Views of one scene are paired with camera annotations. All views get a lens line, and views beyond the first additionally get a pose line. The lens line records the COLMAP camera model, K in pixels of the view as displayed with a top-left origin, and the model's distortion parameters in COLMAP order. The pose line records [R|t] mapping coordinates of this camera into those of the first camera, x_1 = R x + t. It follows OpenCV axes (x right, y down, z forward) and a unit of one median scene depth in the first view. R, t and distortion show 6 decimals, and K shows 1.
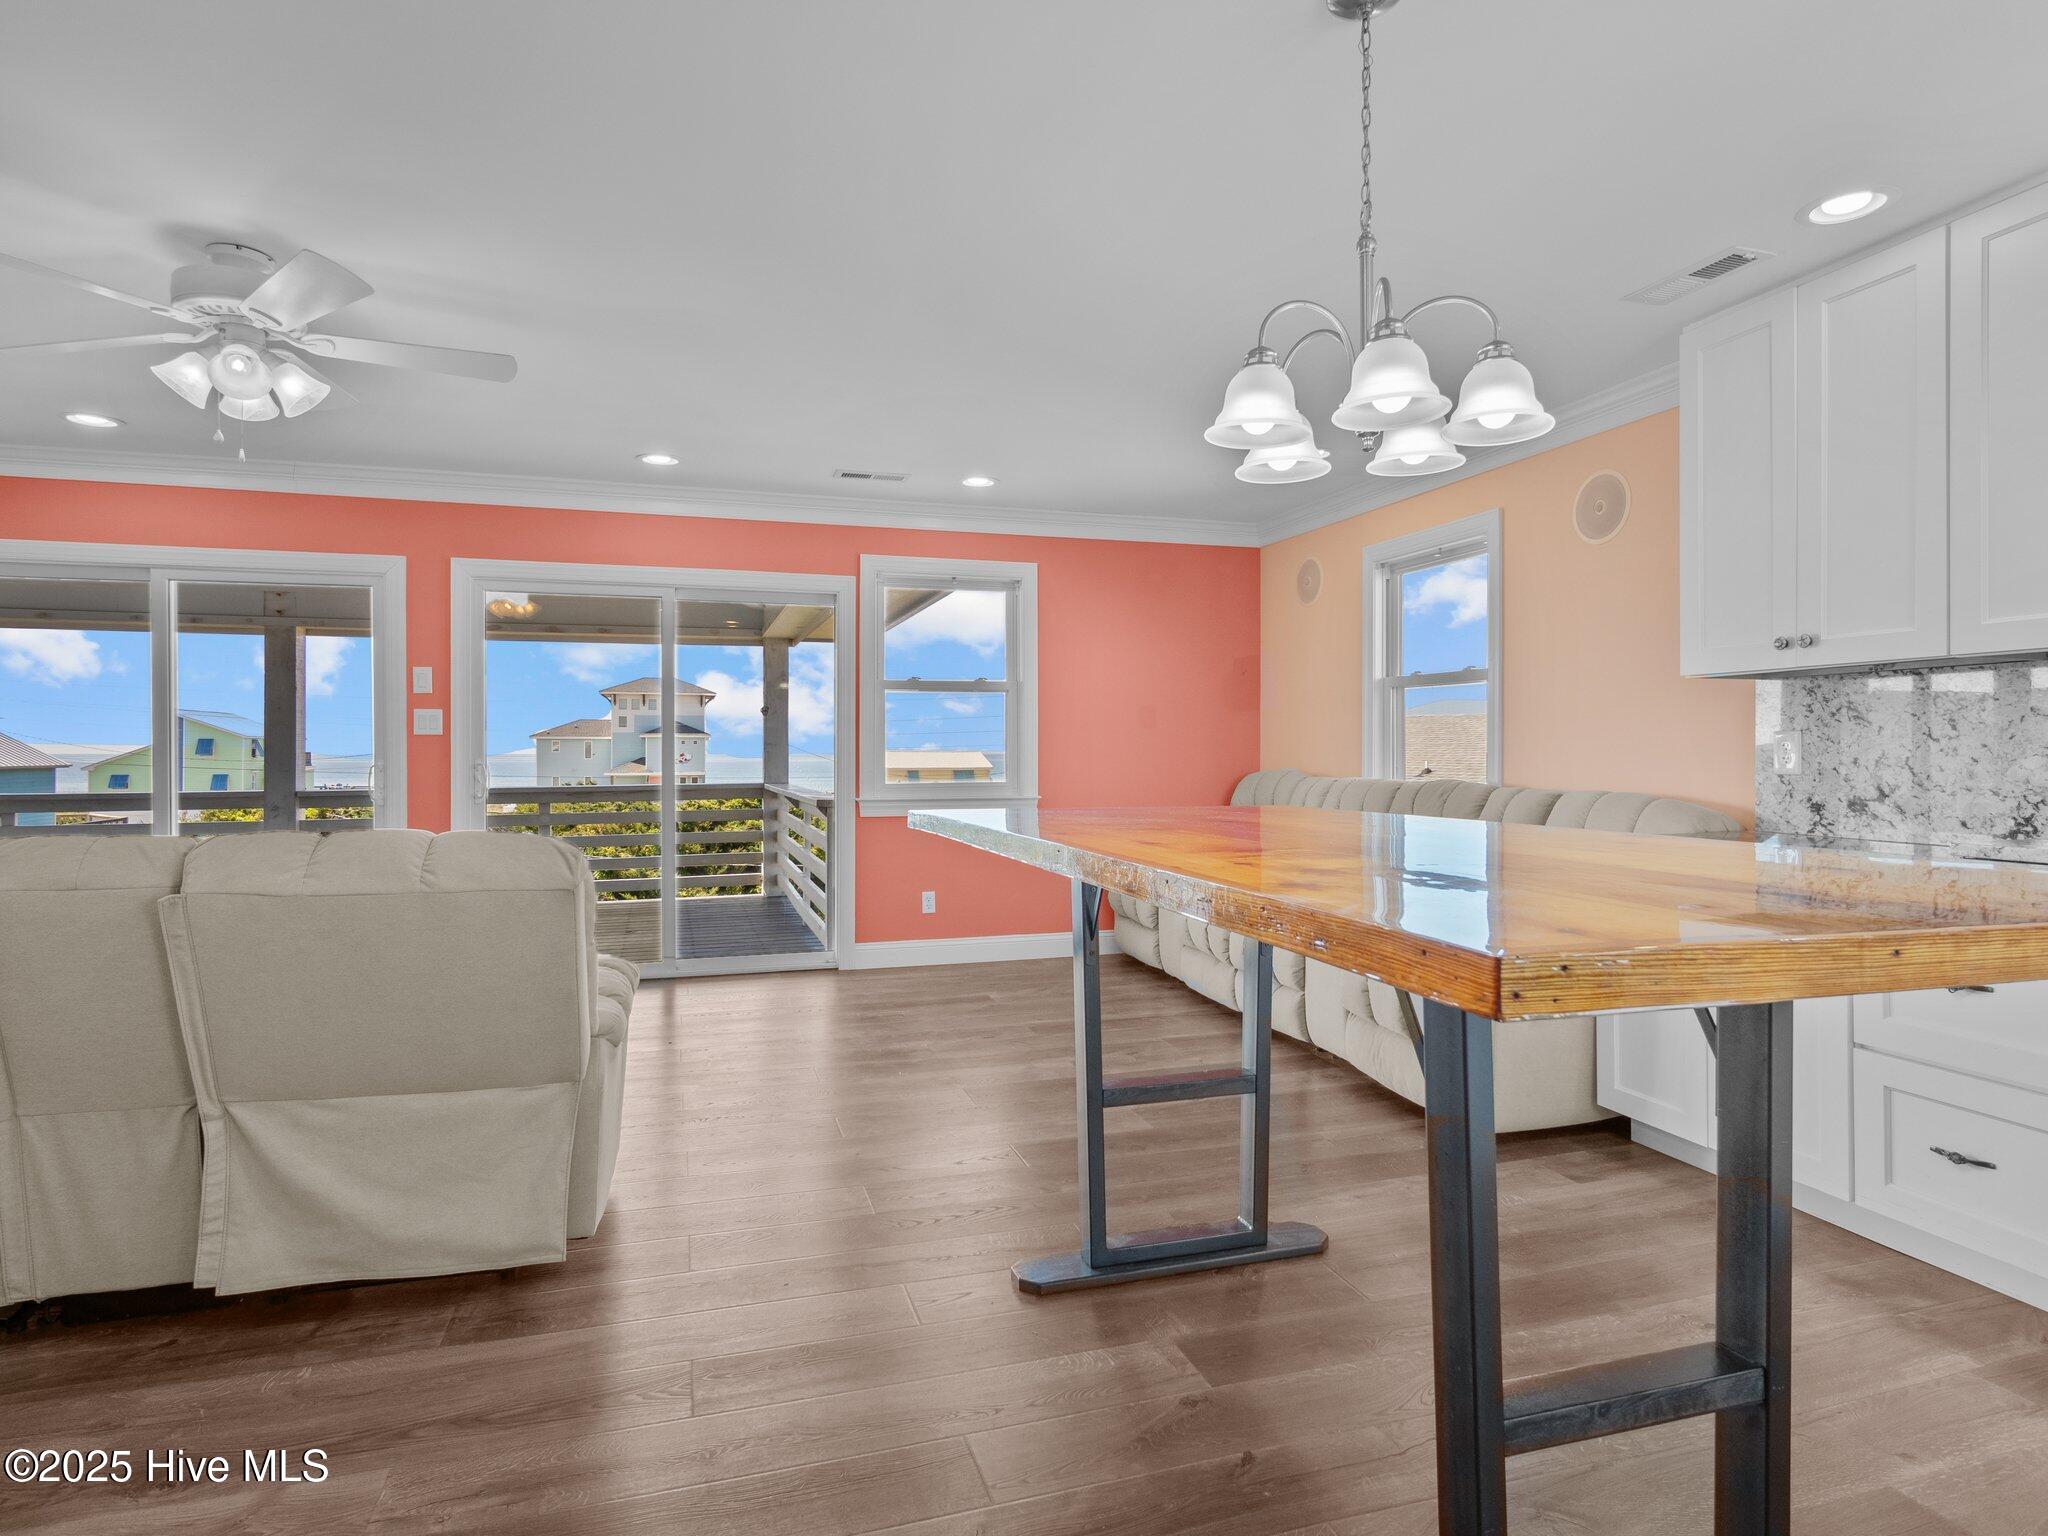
lens RADIAL K [[1109.9, 0, 1024.0], [0, 1109.9, 768.0], [0, 0, 1]] dist [-0.001295, -0.000337]
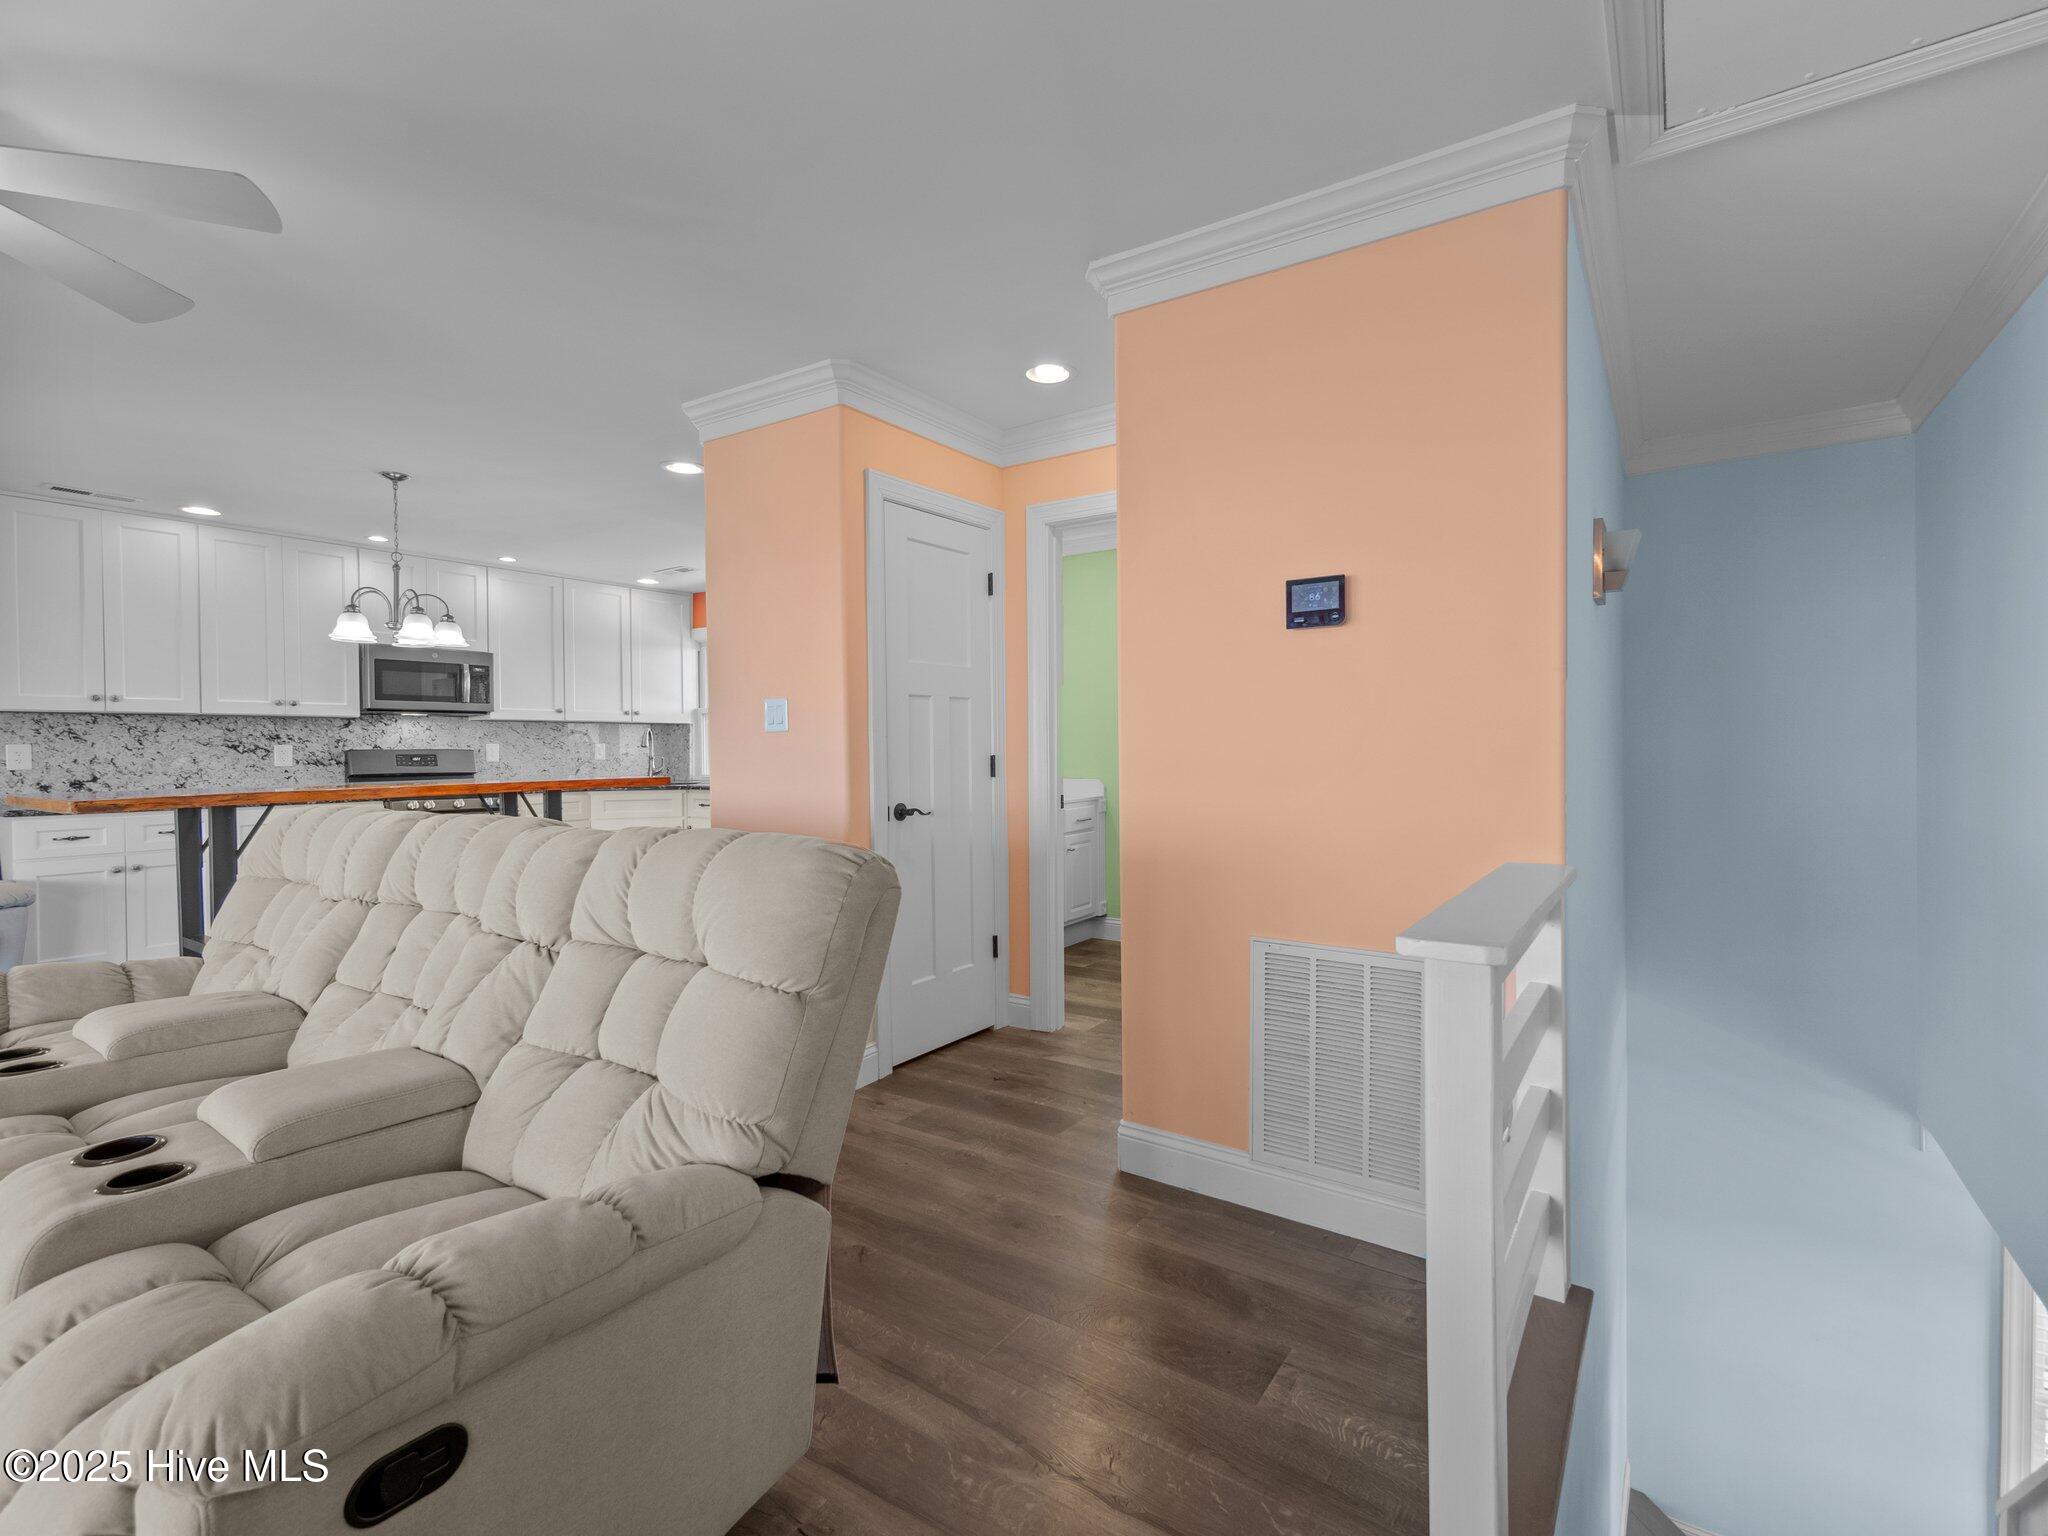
lens RADIAL K [[942.8, 0, 1033.8], [0, 942.8, 759.8], [0, 0, 1]] dist [0.000848, 0.000682]
pose [[-0.624283, -0.004760, 0.781183, -1.430573], [0.019604, 0.999571, 0.021757, -0.010840], [-0.780952, 0.028897, -0.623922, 0.703703]]
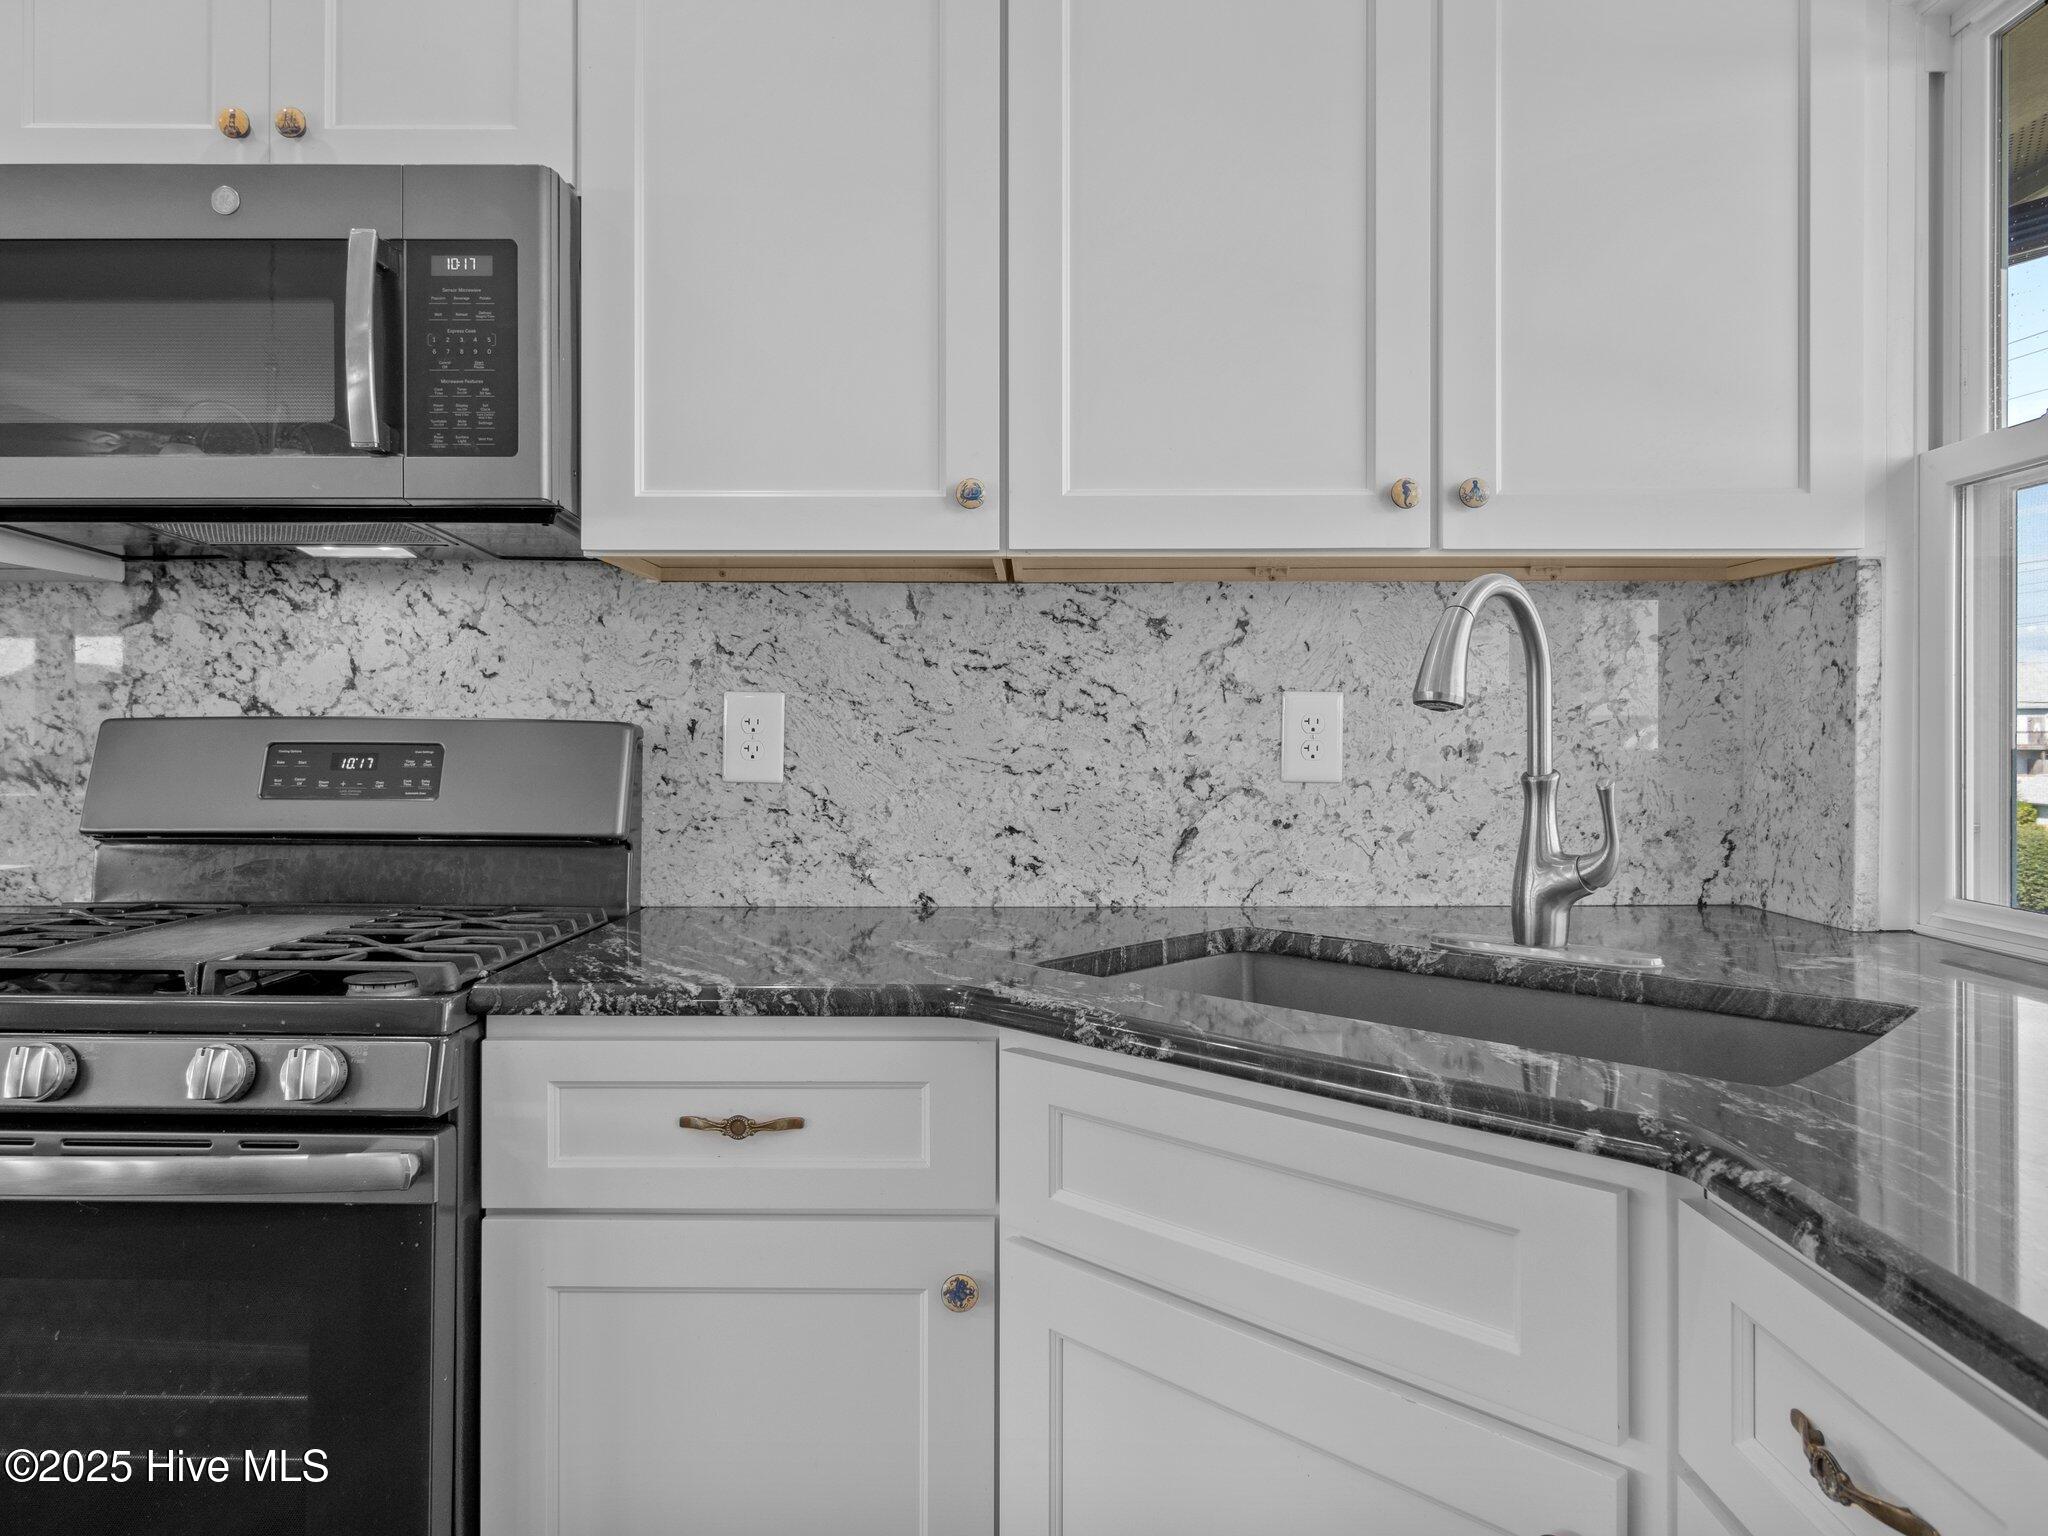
lens RADIAL K [[1336.6, 0, 1026.5], [0, 1336.6, 739.8], [0, 0, 1]] dist [0.001094, -0.000601]
pose [[0.296775, 0.000018, 0.954948, 0.378764], [0.013384, 0.999902, -0.004178, 0.000723], [-0.954854, 0.014021, 0.296745, 0.051297]]
